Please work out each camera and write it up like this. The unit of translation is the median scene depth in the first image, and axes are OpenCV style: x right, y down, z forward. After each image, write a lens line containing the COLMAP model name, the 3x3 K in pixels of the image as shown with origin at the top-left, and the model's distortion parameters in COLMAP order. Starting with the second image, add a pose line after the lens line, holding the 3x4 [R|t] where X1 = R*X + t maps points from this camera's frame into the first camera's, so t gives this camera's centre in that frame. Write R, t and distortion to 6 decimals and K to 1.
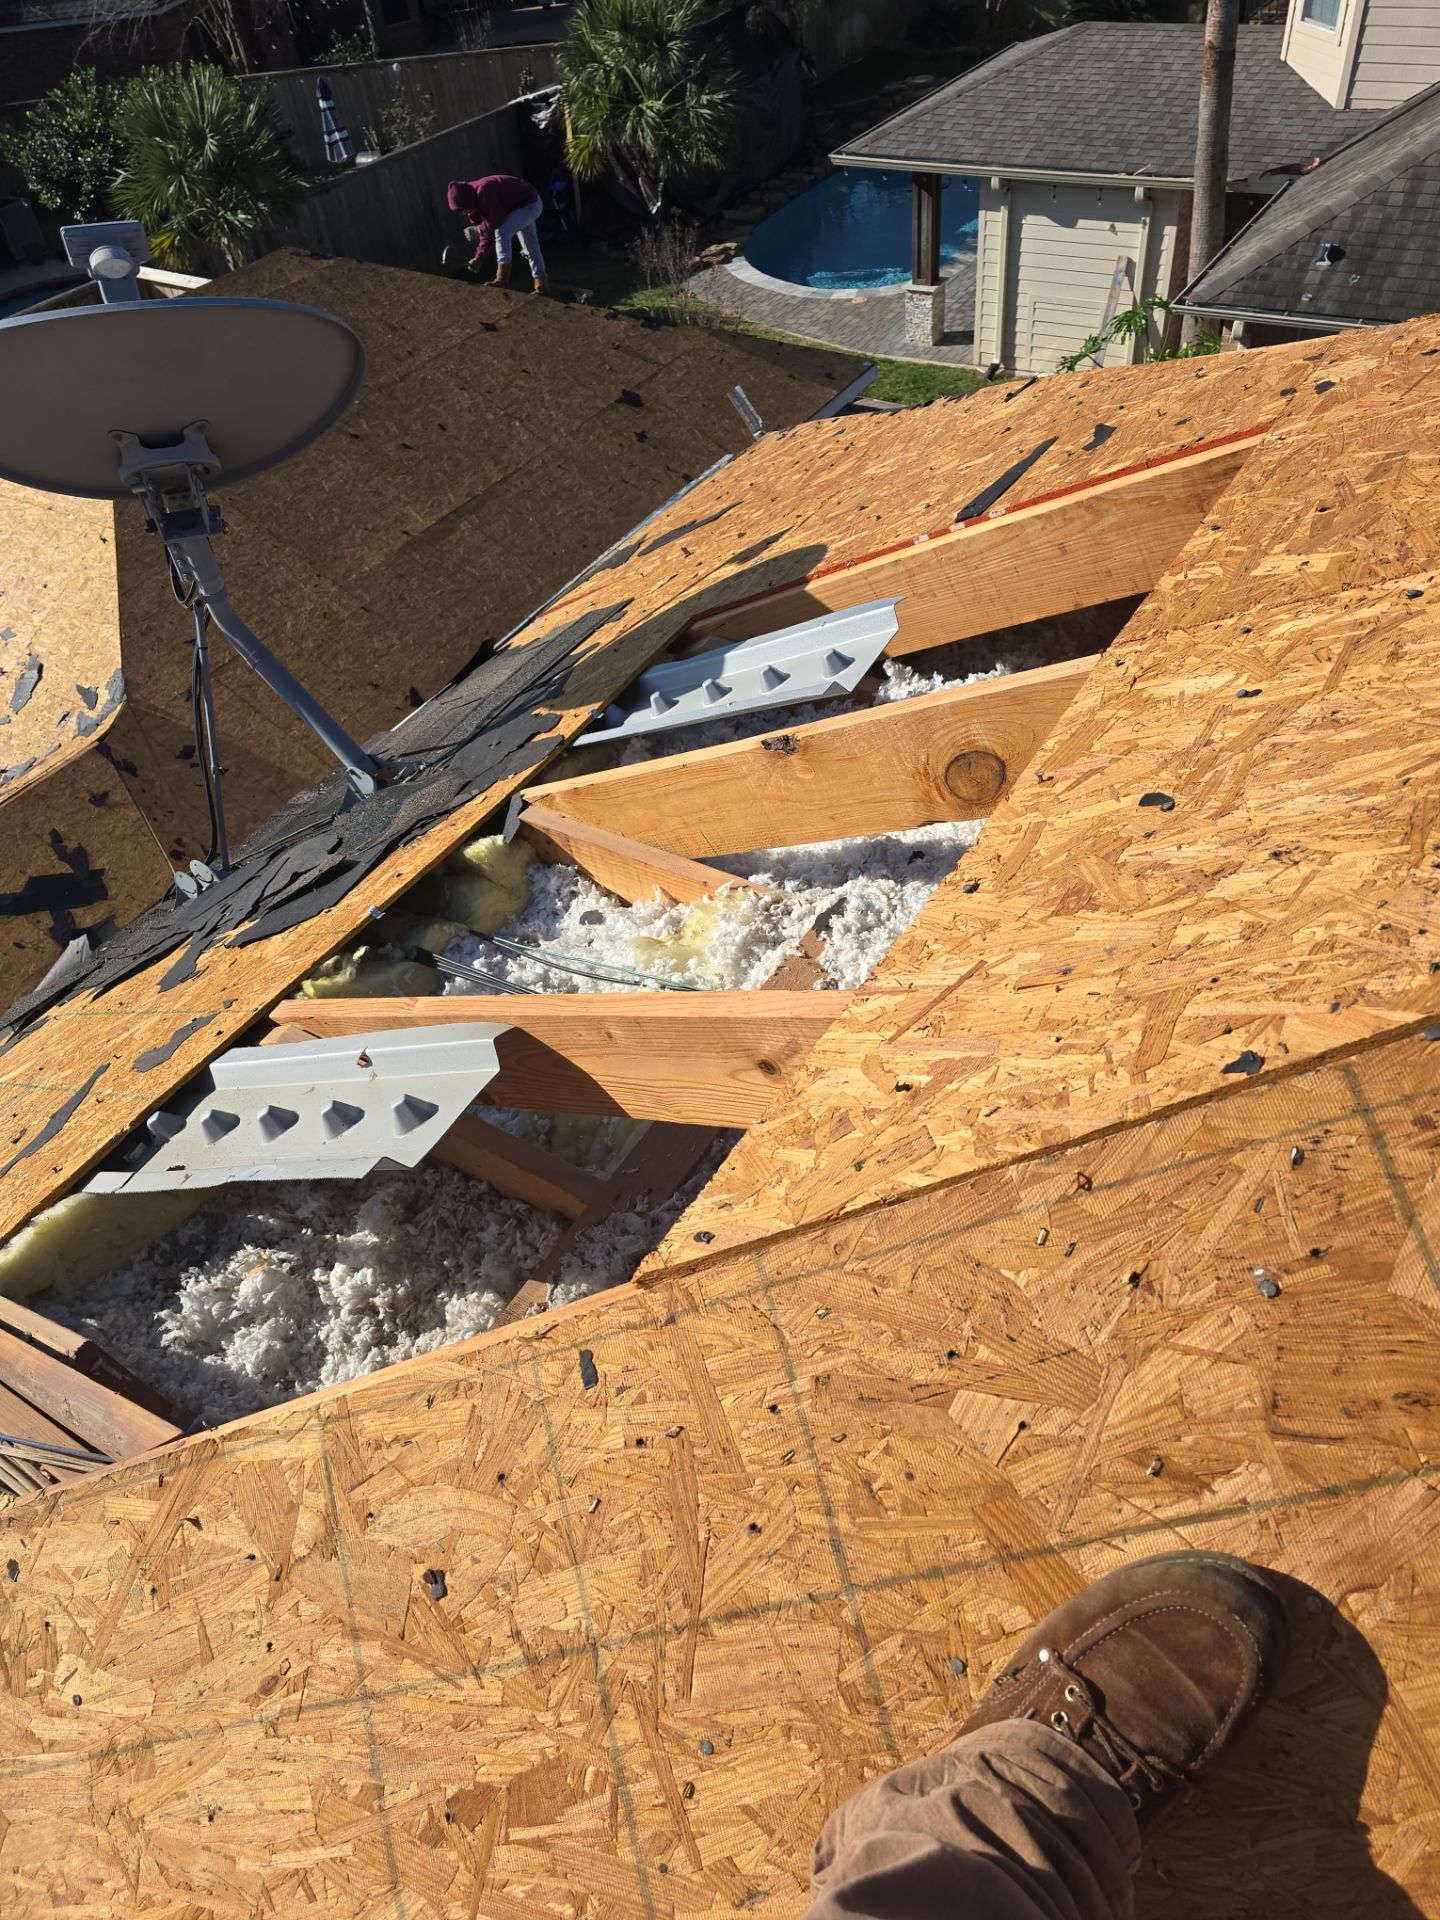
lens RADIAL K [[1339.2, 0, 712.4], [0, 1339.2, 958.8], [0, 0, 1]] dist [-0.047593, 0.031272]
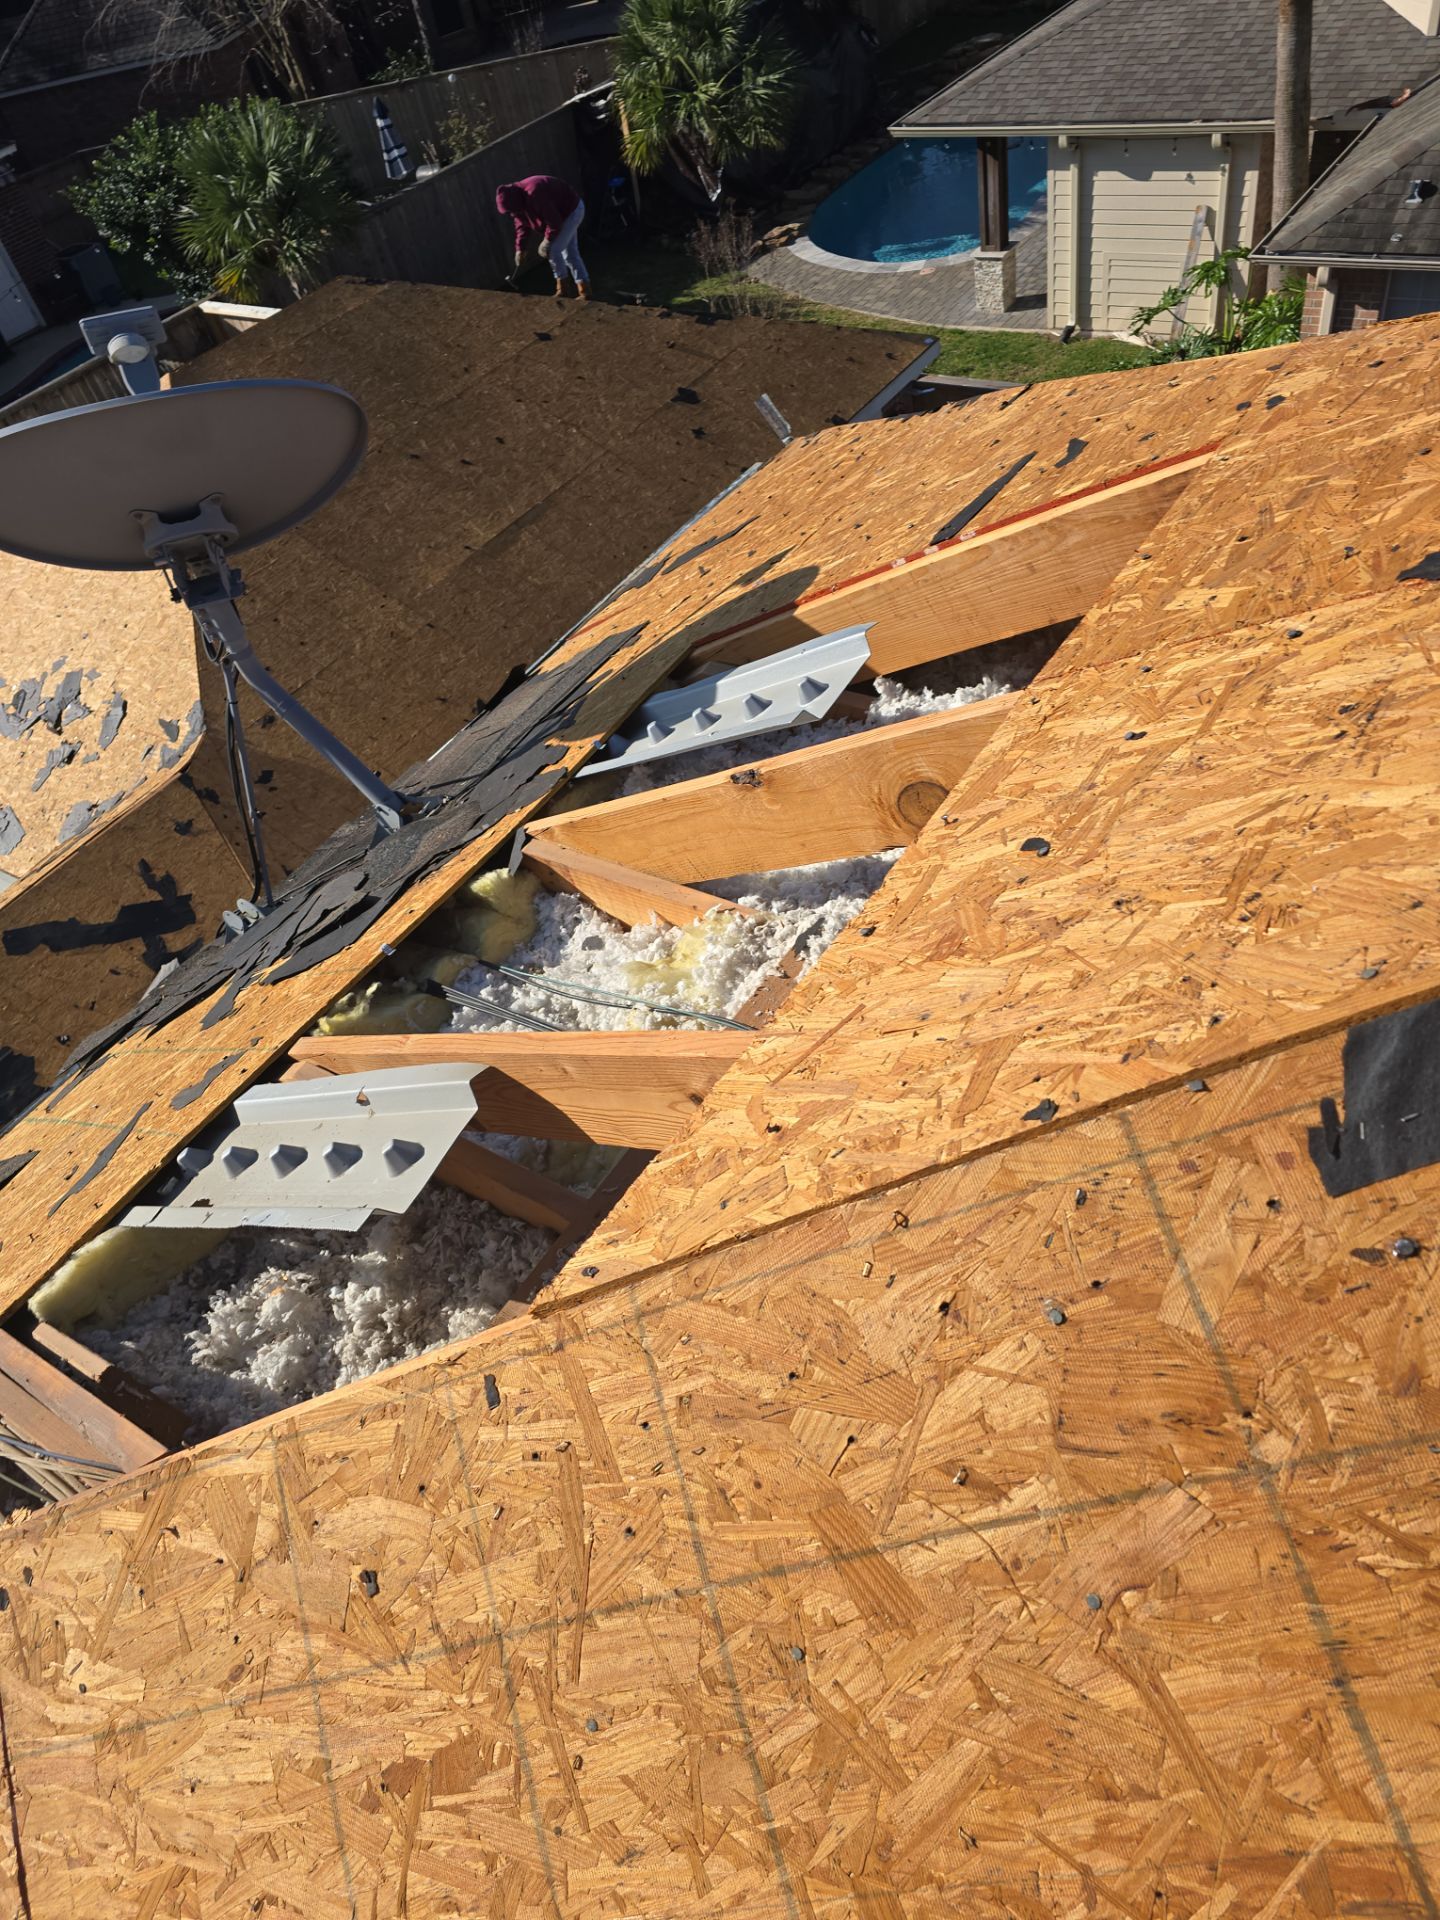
lens RADIAL K [[1328.2, 0, 720.0], [0, 1328.2, 960.0], [0, 0, 1]] dist [-0.057037, 0.048825]
pose [[0.996862, -0.044850, -0.065225, 0.102763], [0.045689, 0.998890, 0.011427, -0.033247], [0.064640, -0.014371, 0.997805, -0.051993]]
